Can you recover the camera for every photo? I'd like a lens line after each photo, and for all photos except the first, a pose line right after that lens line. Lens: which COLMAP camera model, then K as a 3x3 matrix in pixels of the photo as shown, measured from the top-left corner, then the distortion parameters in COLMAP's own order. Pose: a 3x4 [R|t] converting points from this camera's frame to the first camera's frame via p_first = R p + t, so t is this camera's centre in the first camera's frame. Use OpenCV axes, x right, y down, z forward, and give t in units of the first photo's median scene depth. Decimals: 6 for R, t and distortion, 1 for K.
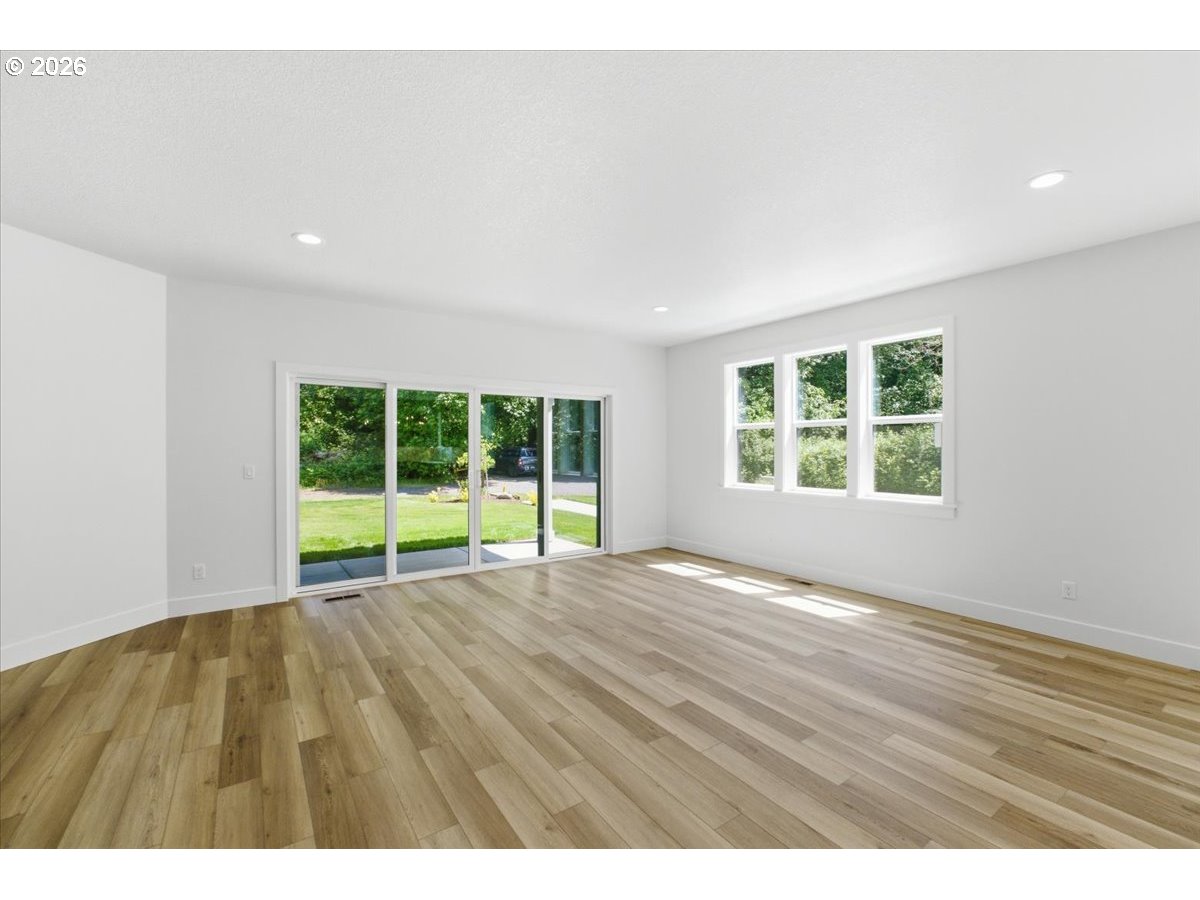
lens RADIAL K [[526.3, 0, 609.1], [0, 526.3, 448.5], [0, 0, 1]] dist [-0.002408, -0.000407]
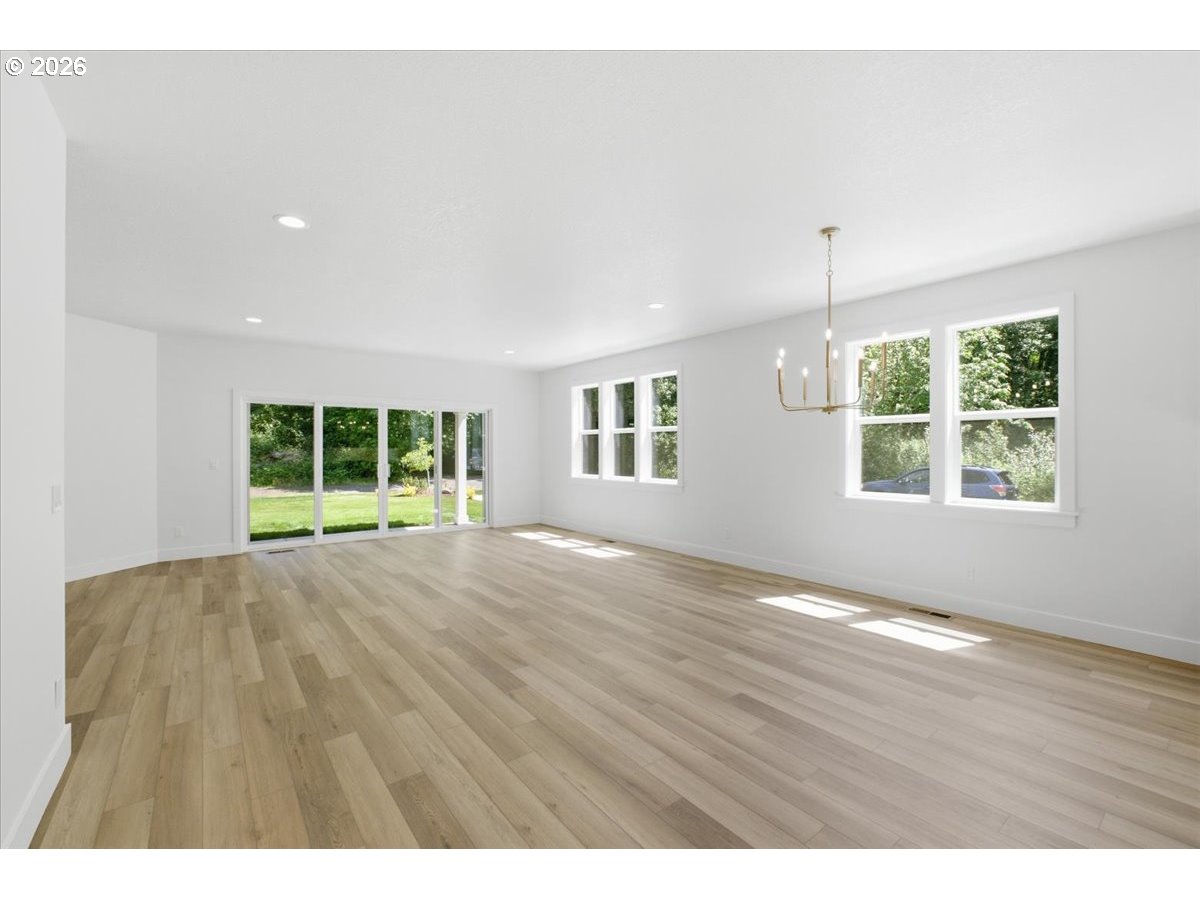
lens RADIAL K [[526.3, 0, 609.1], [0, 526.3, 448.5], [0, 0, 1]] dist [-0.002408, -0.000407]
pose [[0.998460, -0.000368, 0.055467, 0.337813], [0.000451, 0.999999, -0.001490, 0.002918], [-0.055466, 0.001512, 0.998459, -0.530624]]
